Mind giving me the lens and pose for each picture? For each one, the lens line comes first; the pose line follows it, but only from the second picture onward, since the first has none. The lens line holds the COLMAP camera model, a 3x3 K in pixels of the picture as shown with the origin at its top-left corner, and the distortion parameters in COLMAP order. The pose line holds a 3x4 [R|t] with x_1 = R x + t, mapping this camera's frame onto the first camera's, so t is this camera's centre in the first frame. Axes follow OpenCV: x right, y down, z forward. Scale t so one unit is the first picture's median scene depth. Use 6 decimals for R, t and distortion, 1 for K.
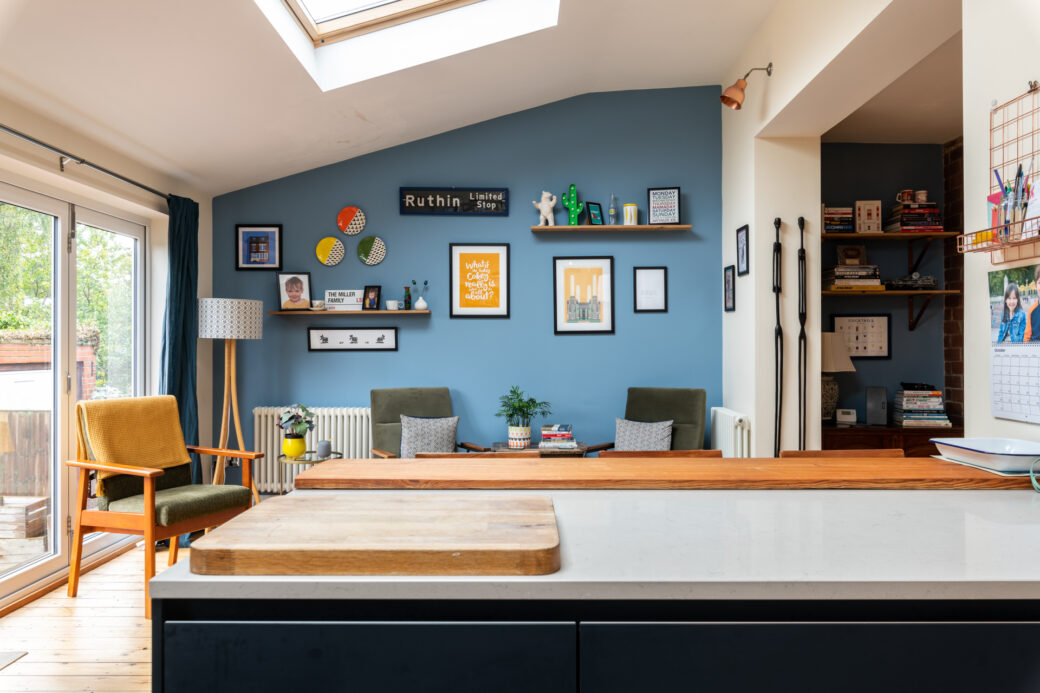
lens RADIAL K [[707.7, 0, 517.7], [0, 707.7, 352.8], [0, 0, 1]] dist [-0.006583, 0.001157]
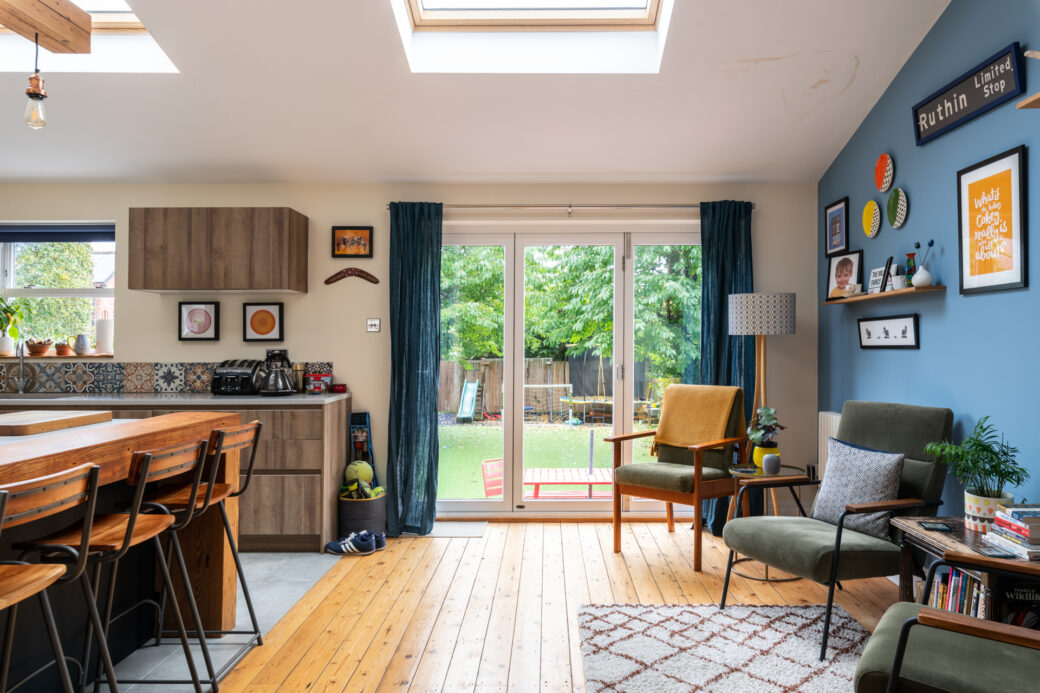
lens RADIAL K [[707.7, 0, 522.0], [0, 707.7, 336.4], [0, 0, 1]] dist [-0.006583, 0.001157]
pose [[-0.009318, -0.010282, -0.999904, 0.532208], [-0.006738, 0.999925, -0.010220, -0.005431], [0.999934, 0.006642, -0.009387, 0.660314]]
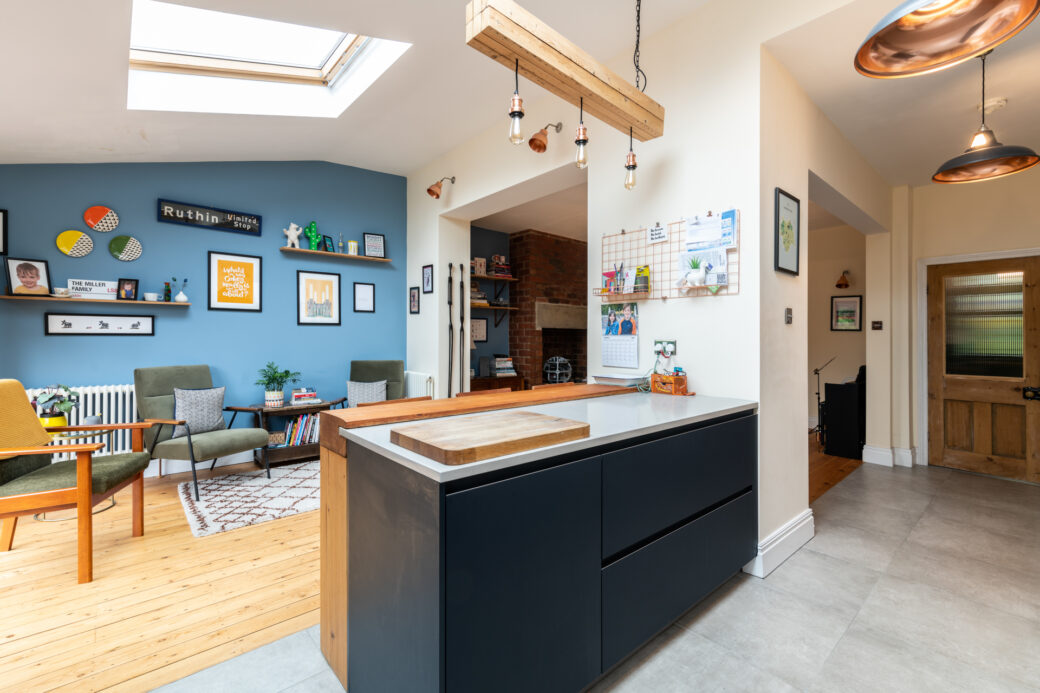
lens RADIAL K [[459.7, 0, 524.2], [0, 459.7, 338.9], [0, 0, 1]] dist [0.000594, -0.000657]
pose [[0.742322, 0.003632, 0.670033, -0.236902], [-0.004103, 0.999991, -0.000876, 0.000931], [-0.670030, -0.002098, 0.742331, 0.011972]]
